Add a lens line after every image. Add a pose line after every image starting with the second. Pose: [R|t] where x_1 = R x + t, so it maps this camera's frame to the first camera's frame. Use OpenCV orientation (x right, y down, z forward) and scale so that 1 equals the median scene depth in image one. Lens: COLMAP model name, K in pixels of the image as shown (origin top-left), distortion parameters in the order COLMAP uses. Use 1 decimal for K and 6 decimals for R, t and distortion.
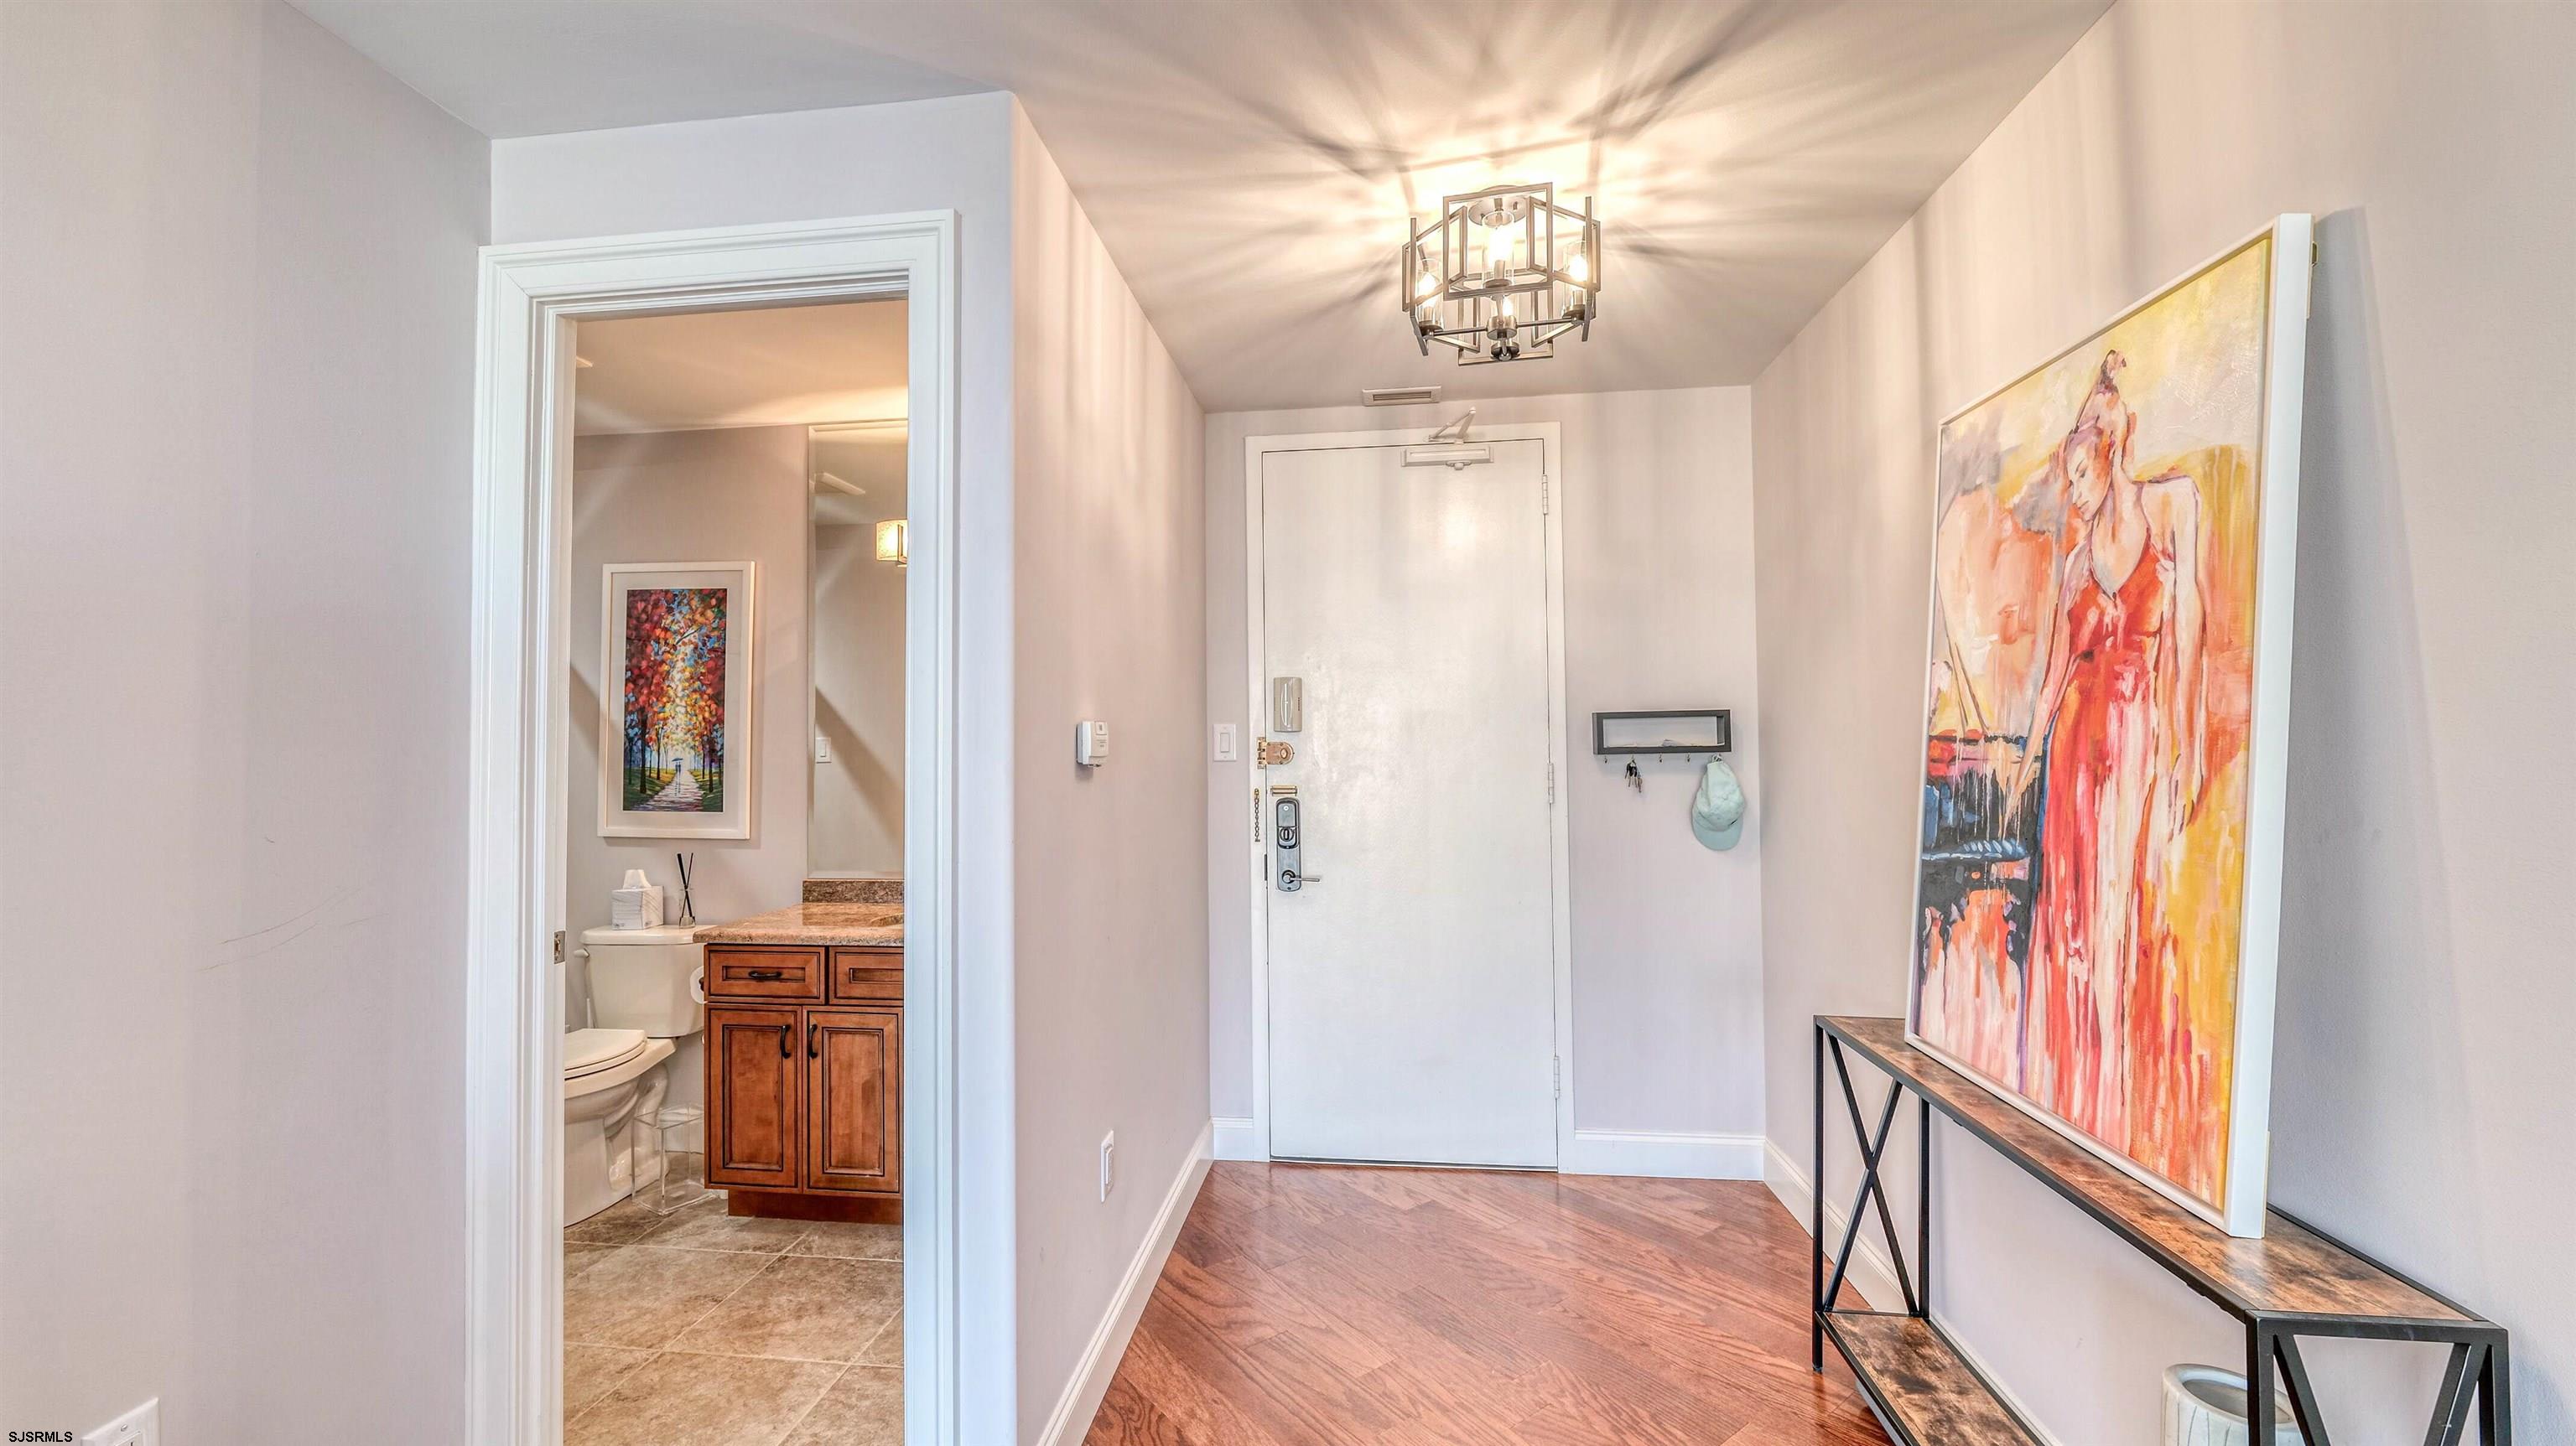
lens RADIAL K [[1047.0, 0, 1280.9], [0, 1047.0, 719.9], [0, 0, 1]] dist [-0.013283, 0.001590]
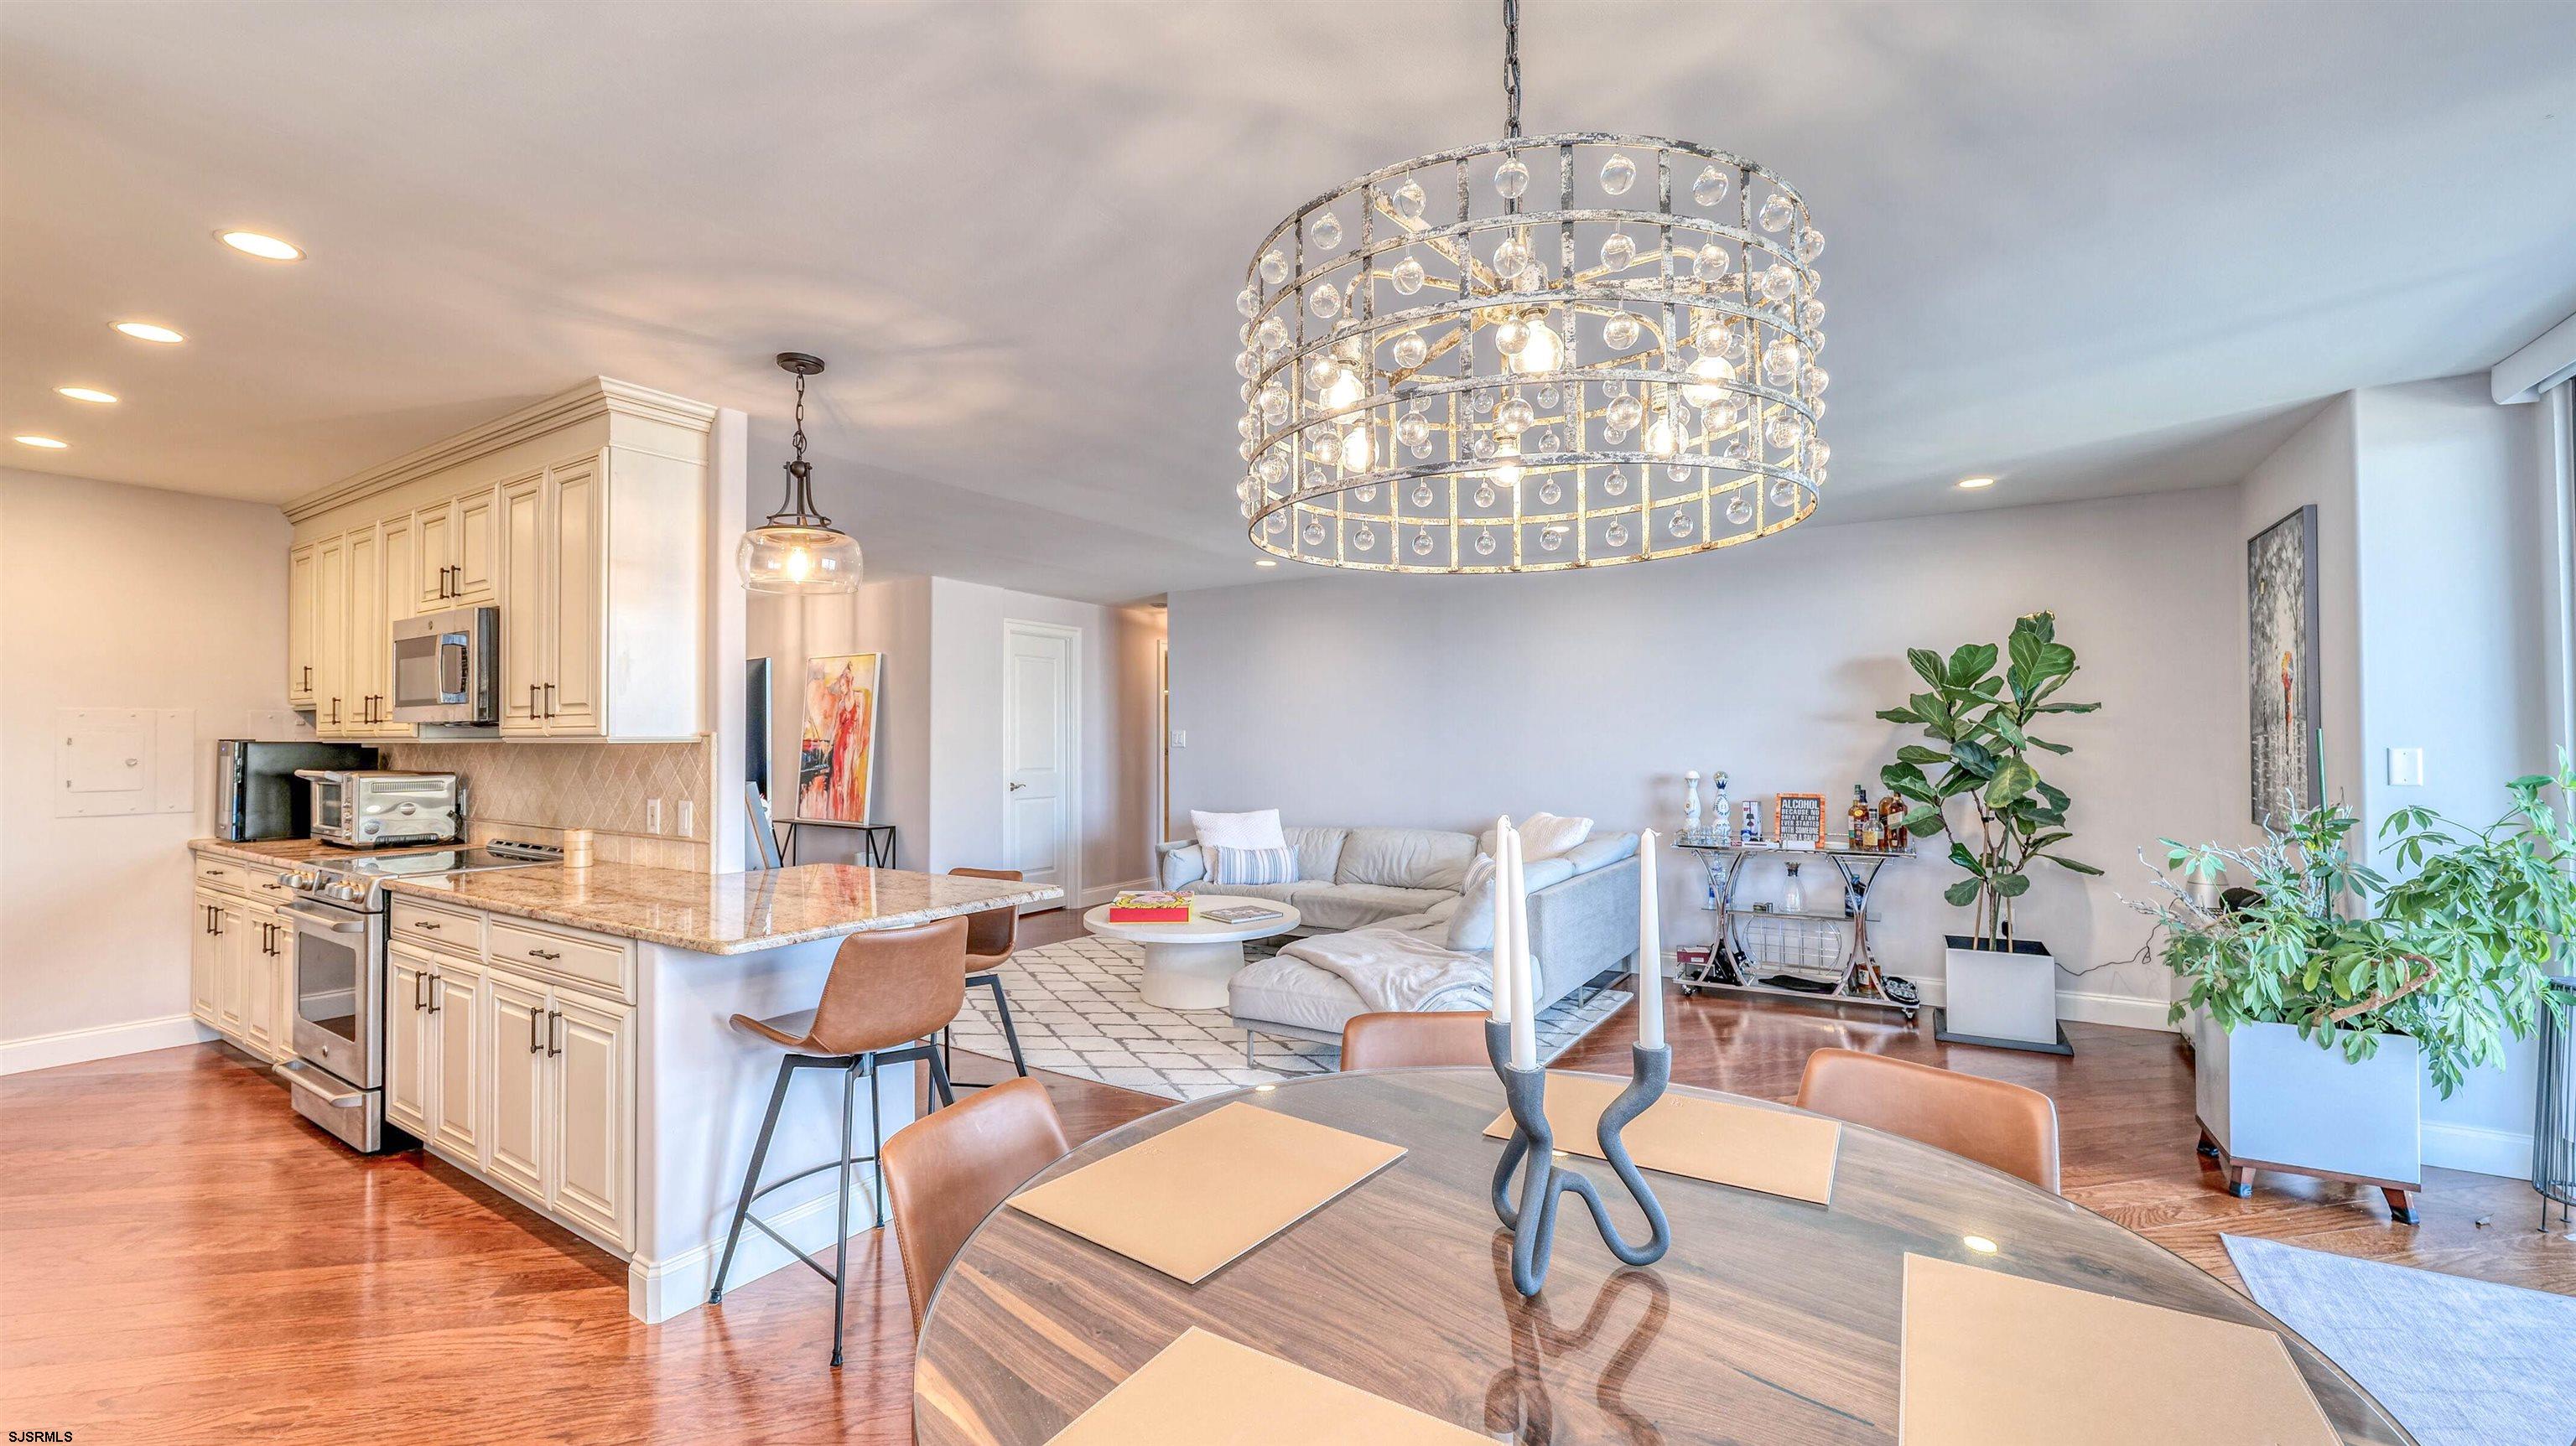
lens RADIAL K [[1047.0, 0, 1274.2], [0, 1047.0, 717.6], [0, 0, 1]] dist [-0.013283, 0.001590]
pose [[0.438752, 0.026018, 0.898232, -1.263861], [-0.026515, 0.999520, -0.016001, -0.030758], [-0.898217, -0.016796, 0.439231, -1.368915]]
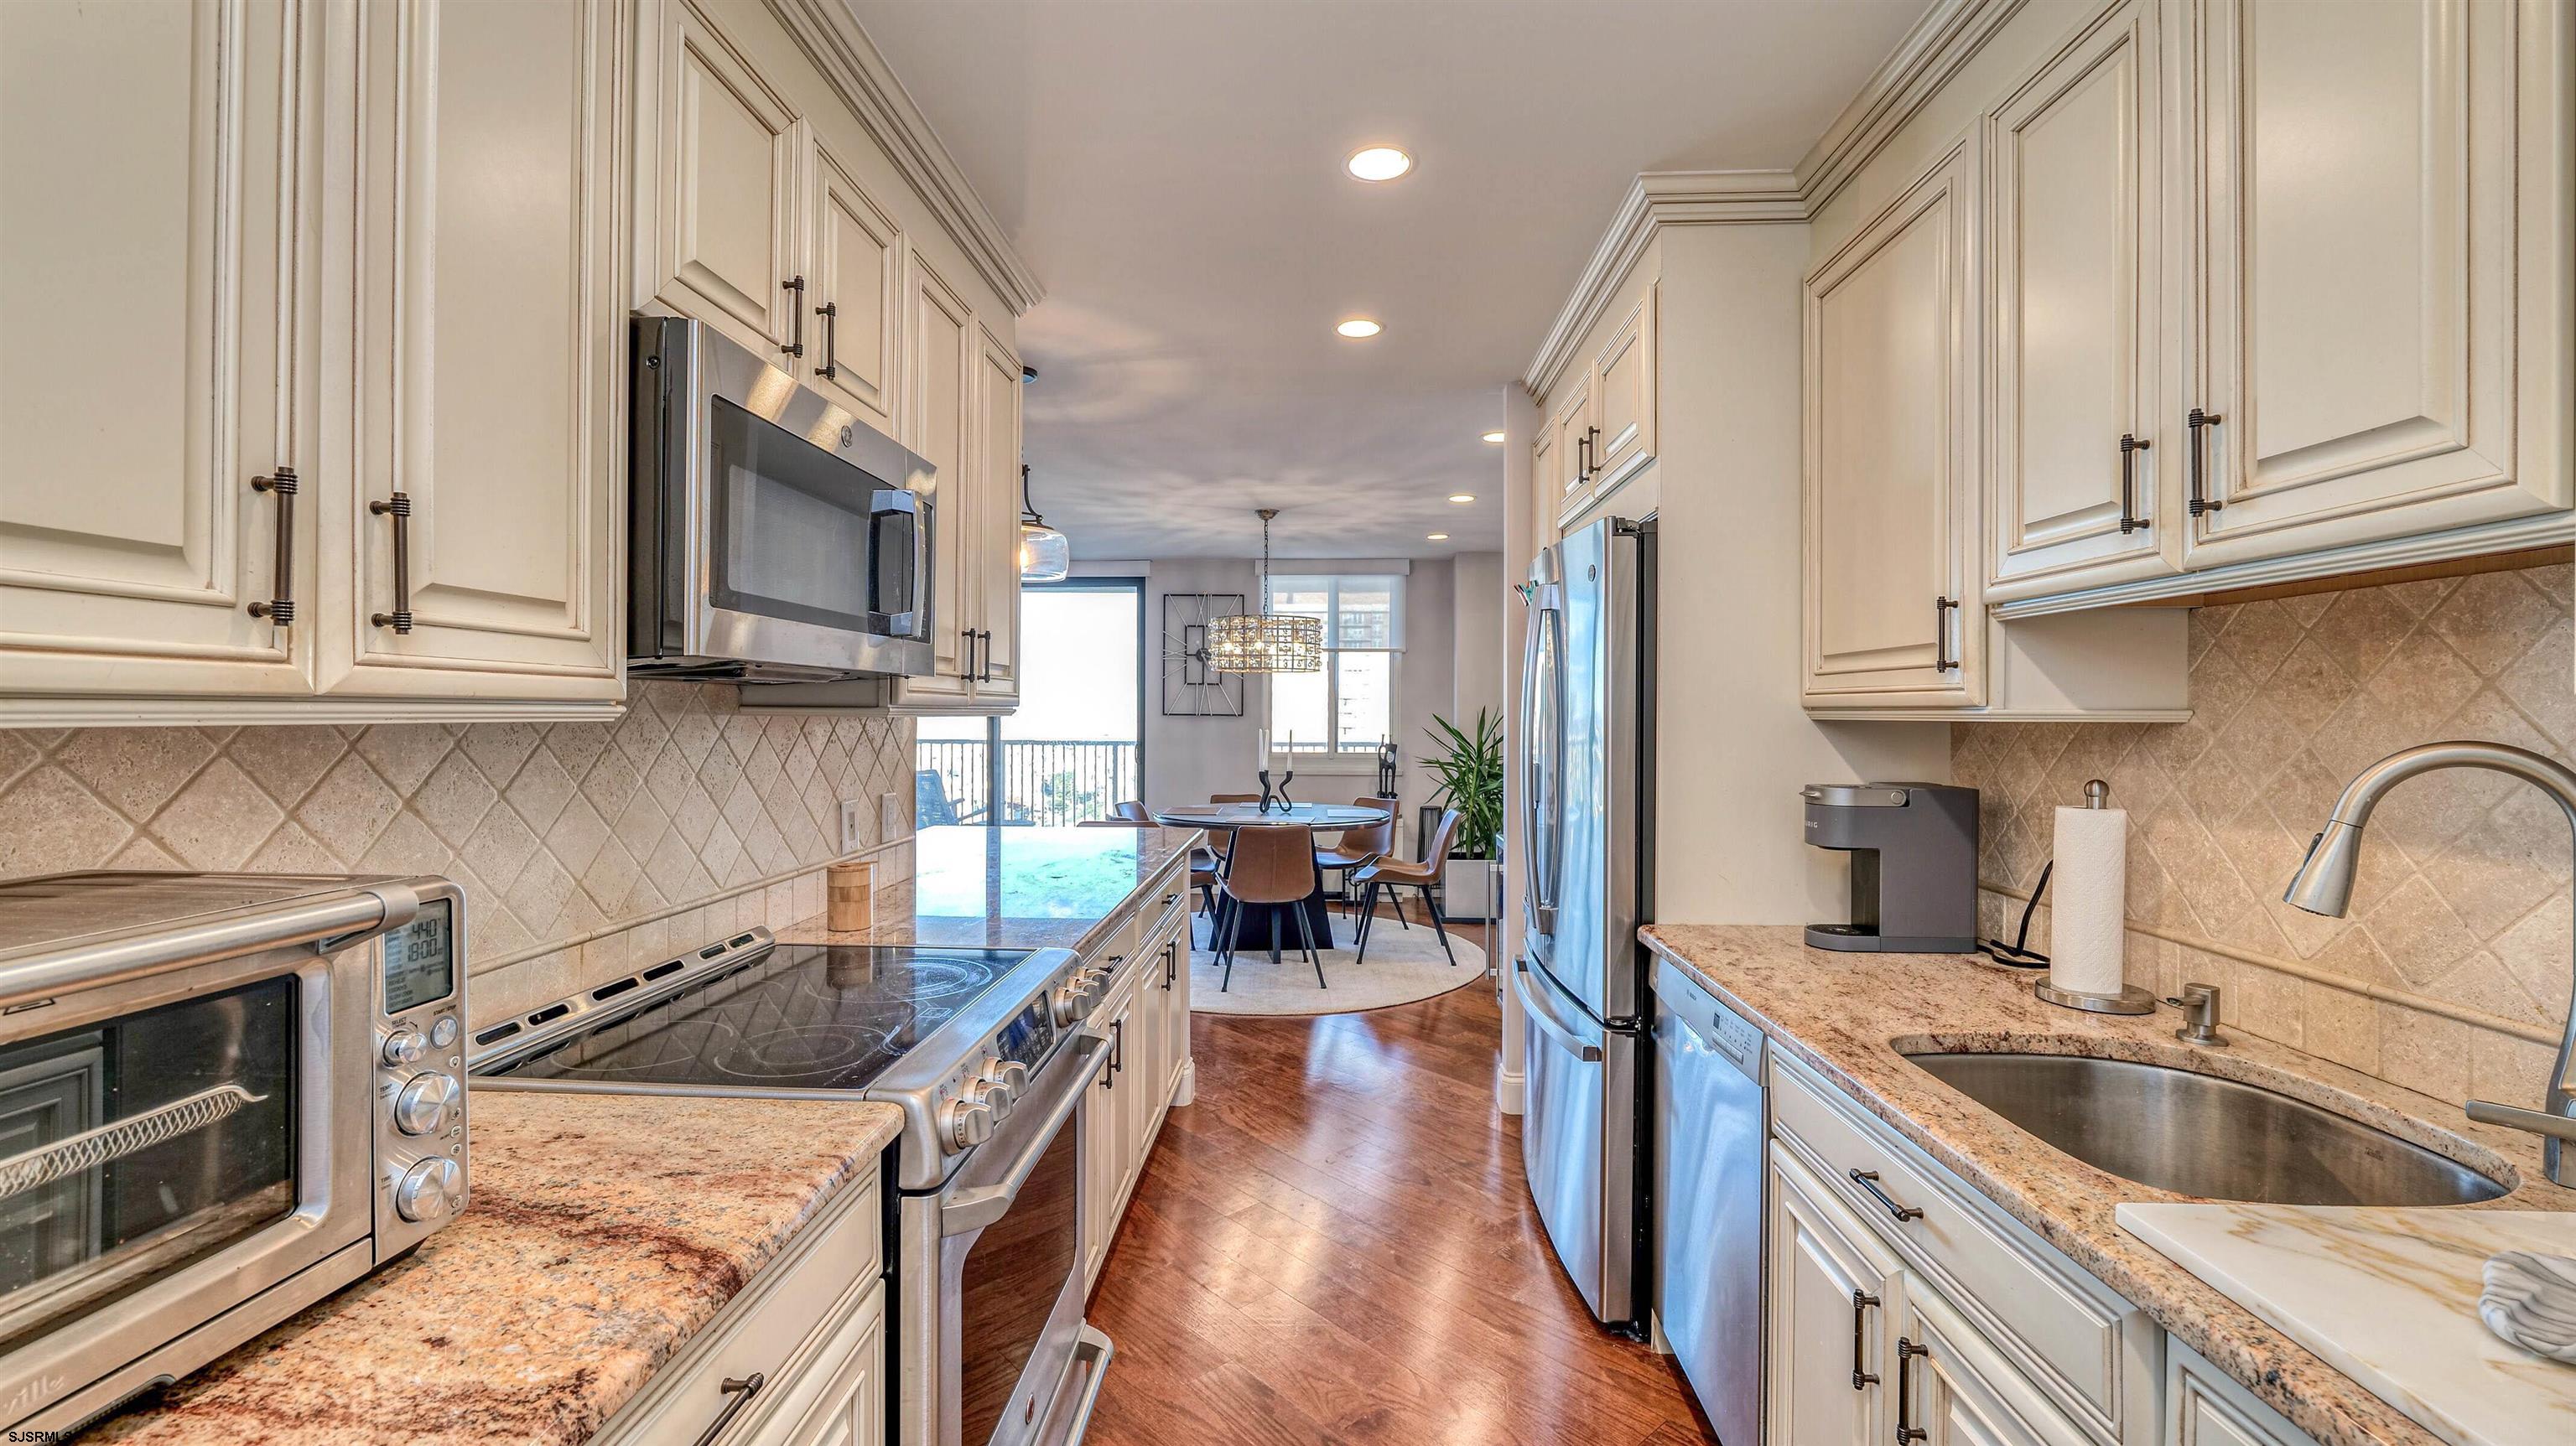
lens RADIAL K [[1047.0, 0, 1282.7], [0, 1047.0, 718.4], [0, 0, 1]] dist [-0.013283, 0.001590]
pose [[-0.997664, 0.001142, -0.068308, -0.820580], [0.002698, 0.999739, -0.022693, 0.016089], [0.068265, -0.022824, -0.997406, 0.450287]]
